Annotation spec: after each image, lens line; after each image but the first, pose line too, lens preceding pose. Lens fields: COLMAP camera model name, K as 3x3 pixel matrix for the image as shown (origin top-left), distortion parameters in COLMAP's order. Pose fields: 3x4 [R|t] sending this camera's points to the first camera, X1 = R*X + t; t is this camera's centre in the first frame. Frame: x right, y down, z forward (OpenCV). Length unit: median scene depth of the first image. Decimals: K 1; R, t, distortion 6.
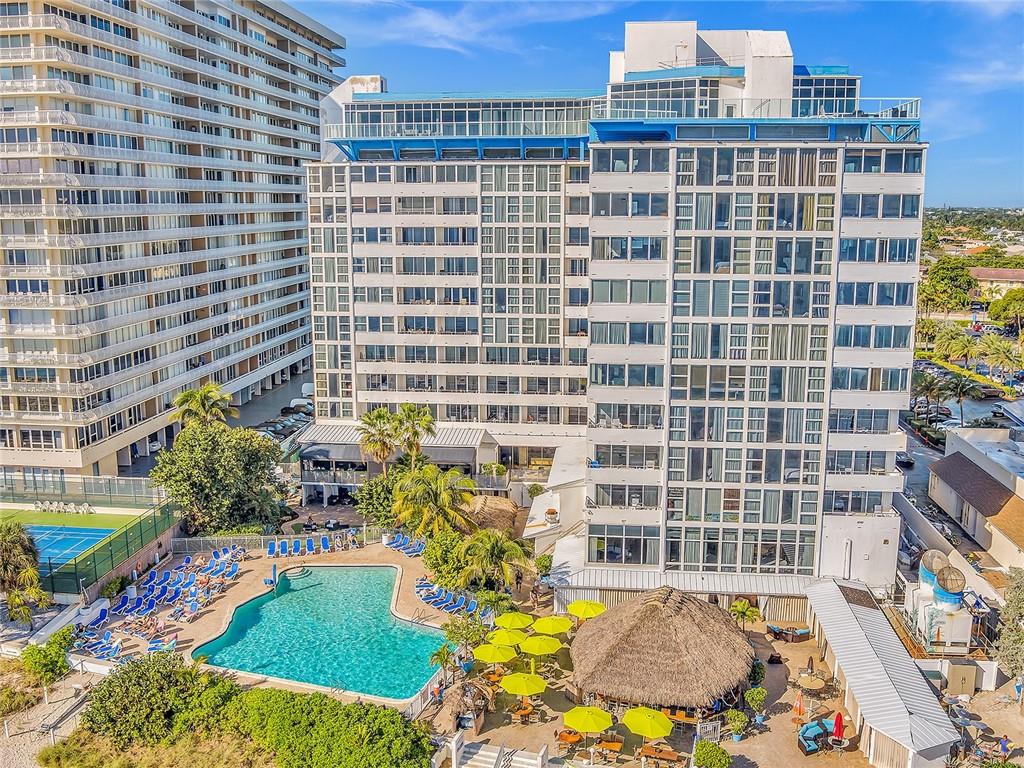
lens RADIAL K [[969.3, 0, 510.0], [0, 969.3, 383.5], [0, 0, 1]] dist [-0.065241, -0.017227]
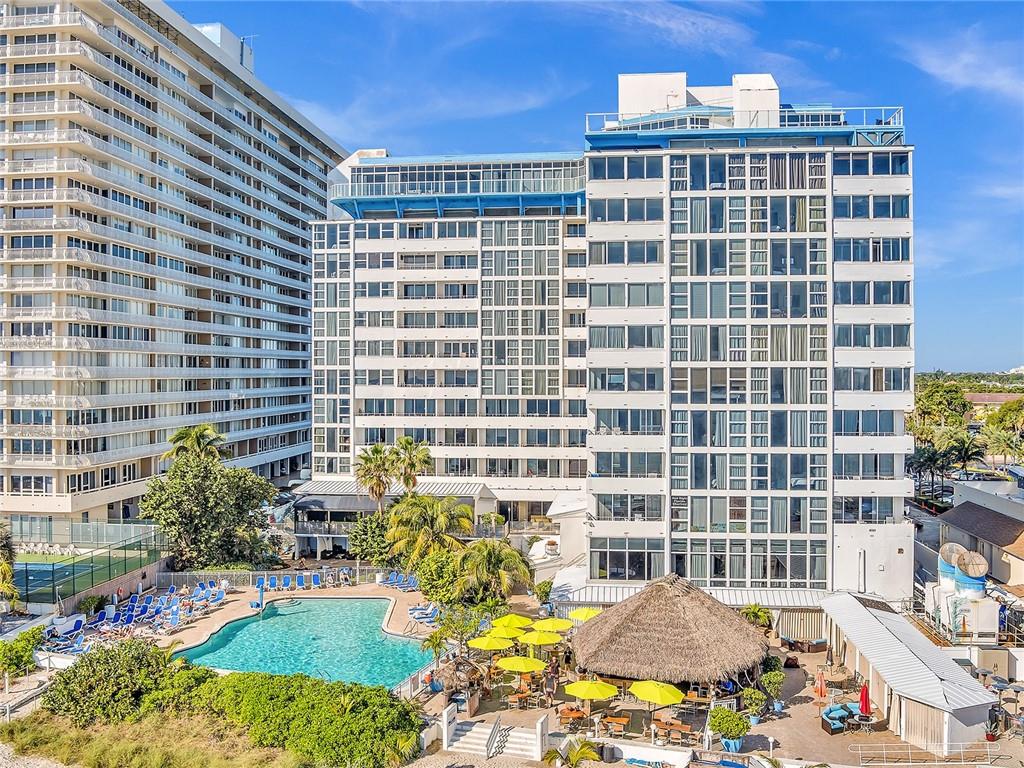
lens RADIAL K [[954.5, 0, 510.2], [0, 954.5, 368.0], [0, 0, 1]] dist [-0.063300, -0.016163]
pose [[0.999998, 0.000894, -0.001675, 0.003394], [-0.001192, 0.982266, -0.187486, 0.158171], [0.001477, 0.187488, 0.982266, 0.039029]]
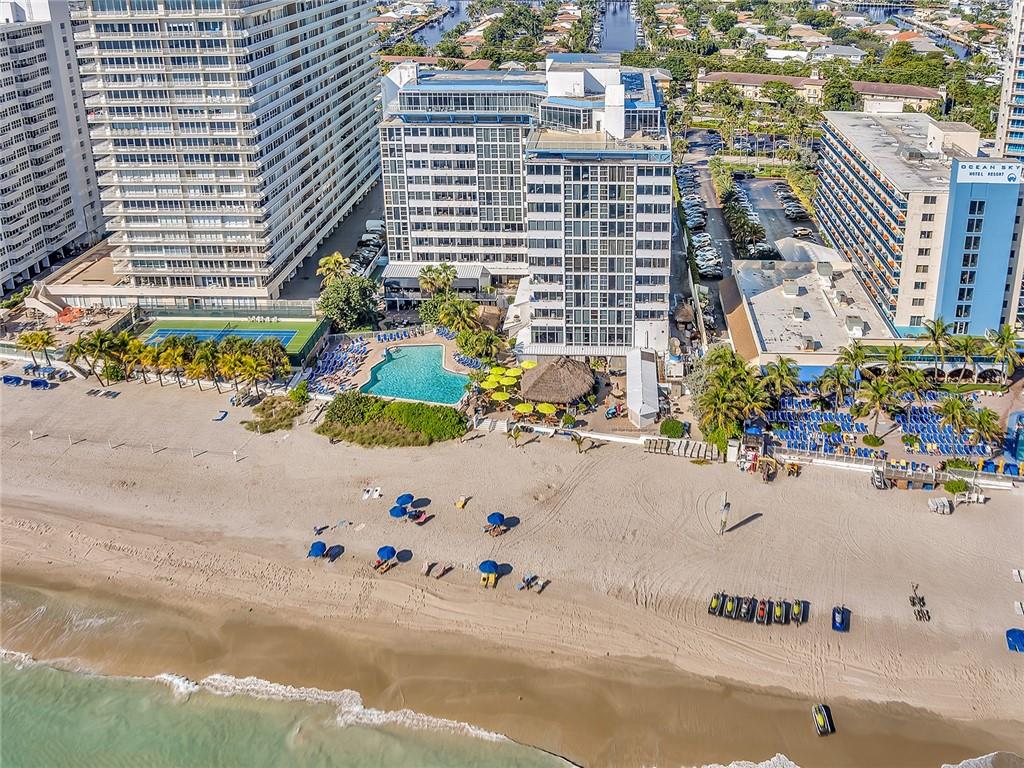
lens RADIAL K [[990.6, 0, 579.1], [0, 990.6, 266.8], [0, 0, 1]] dist [-0.048047, 0.009311]
pose [[0.997382, -0.025694, 0.067587, 0.041968], [0.014572, 0.986982, 0.160166, -0.351588], [-0.070823, -0.158762, 0.984773, -1.221005]]
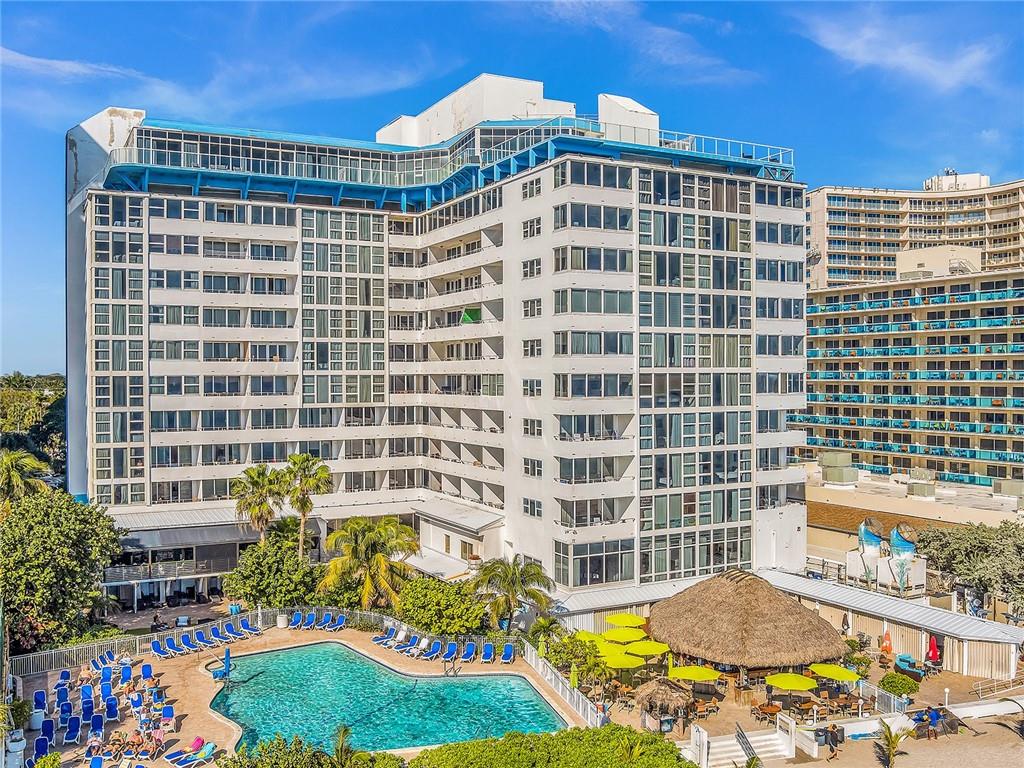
lens RADIAL K [[953.1, 0, 512.2], [0, 953.1, 382.7], [0, 0, 1]] dist [-0.065281, -0.012971]
pose [[0.827550, -0.008034, 0.561334, -0.495390], [0.105731, 0.984234, -0.141788, 0.115146], [-0.551345, 0.176687, 0.815353, 0.241481]]
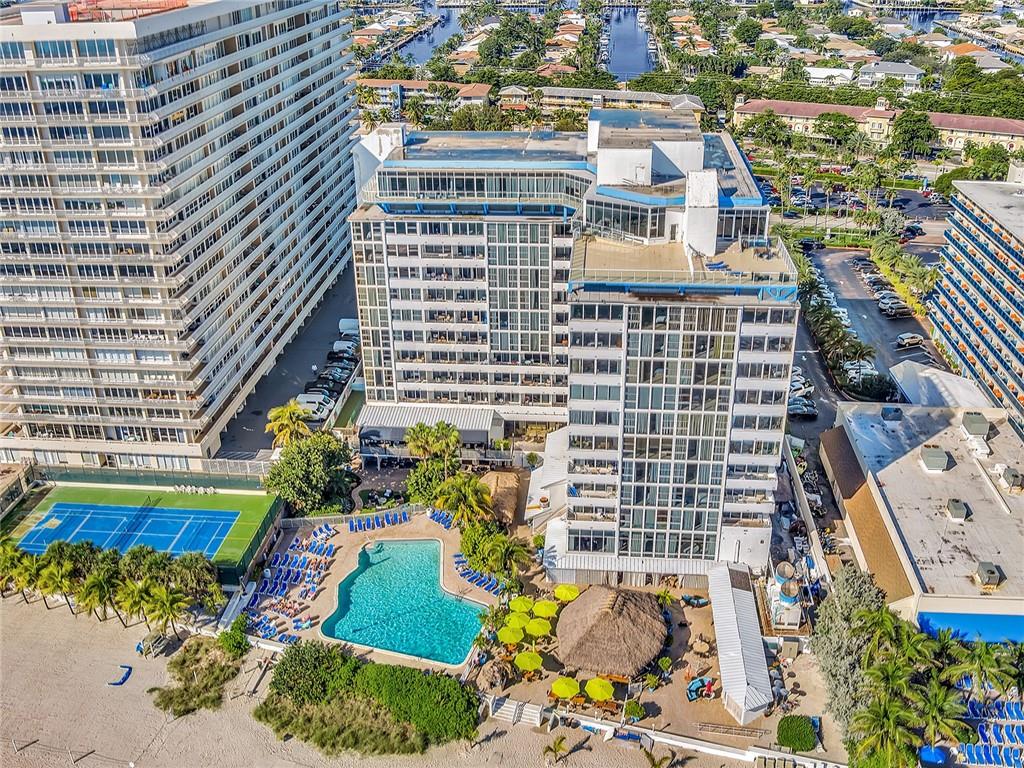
lens RADIAL K [[986.4, 0, 499.6], [0, 986.4, 380.5], [0, 0, 1]] dist [-0.072946, -0.008236]
pose [[0.999812, -0.019234, -0.002535, -0.018493], [0.019223, 0.964491, 0.263415, -0.491679], [-0.002622, -0.263414, 0.964679, -0.432211]]
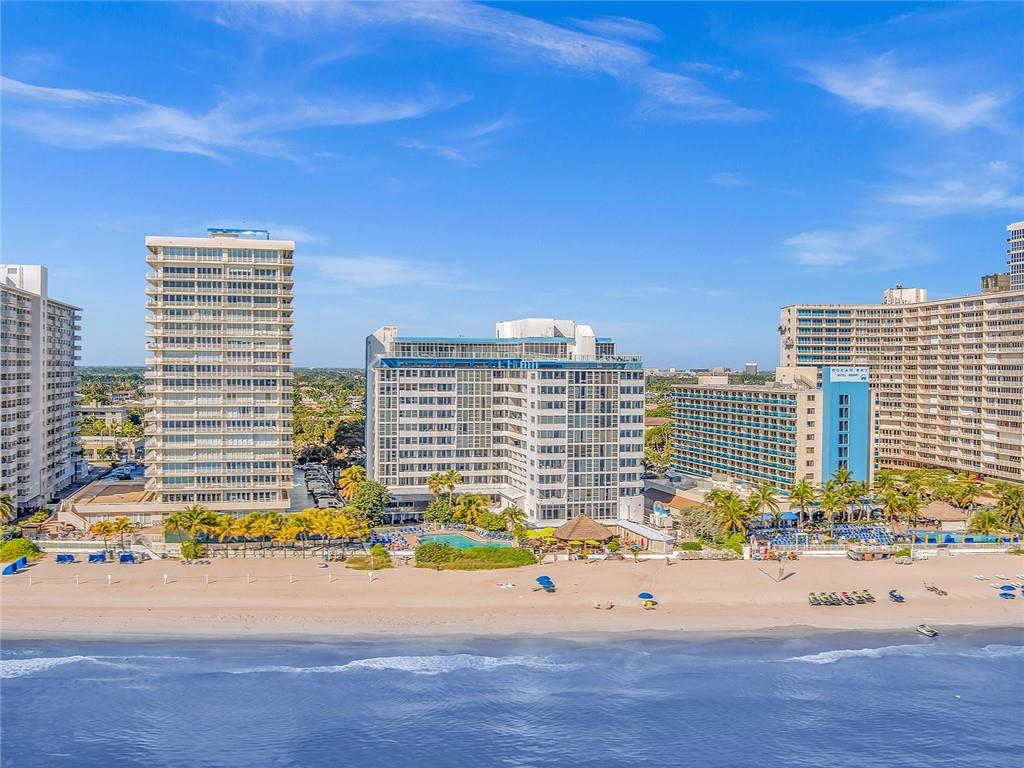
lens RADIAL K [[963.6, 0, 517.0], [0, 963.6, 361.7], [0, 0, 1]] dist [-0.064759, 0.001788]
pose [[0.931451, 0.011103, 0.363697, -0.977004], [0.057396, 0.982538, -0.176989, 0.225483], [-0.359311, 0.185732, 0.914549, -1.542904]]
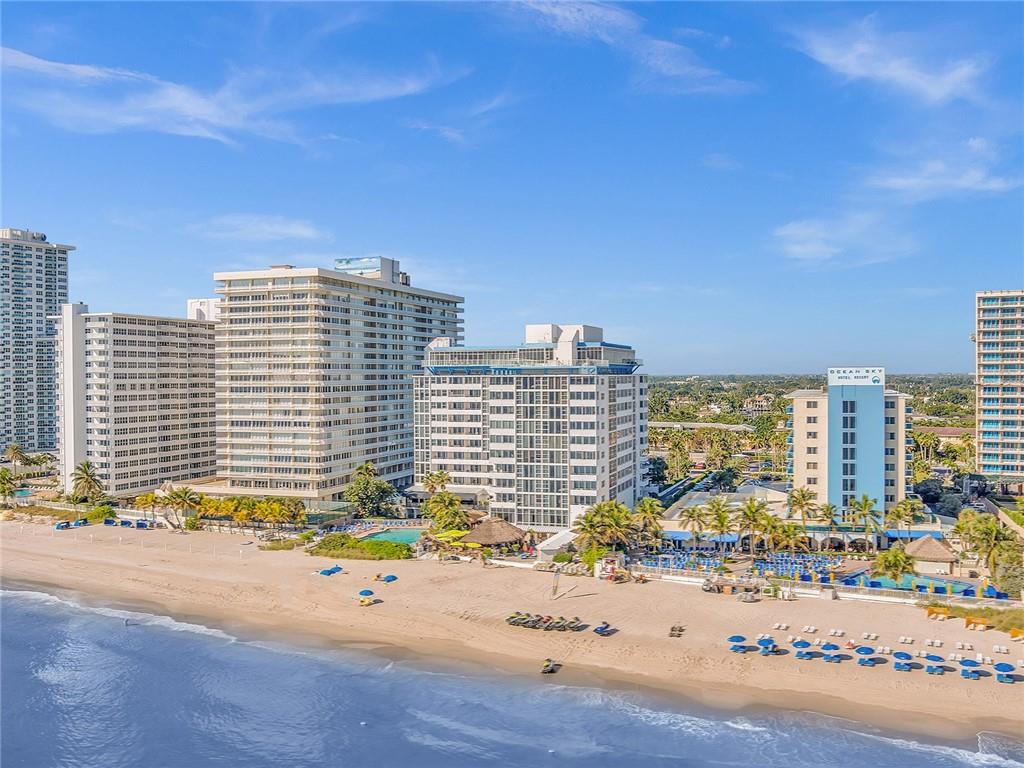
lens RADIAL K [[953.1, 0, 512.2], [0, 953.1, 382.7], [0, 0, 1]] dist [-0.065281, -0.012971]
pose [[0.978898, -0.002391, -0.204338, 0.708839], [-0.033418, 0.984598, -0.171610, 0.261133], [0.201601, 0.174817, 0.963741, -1.712362]]
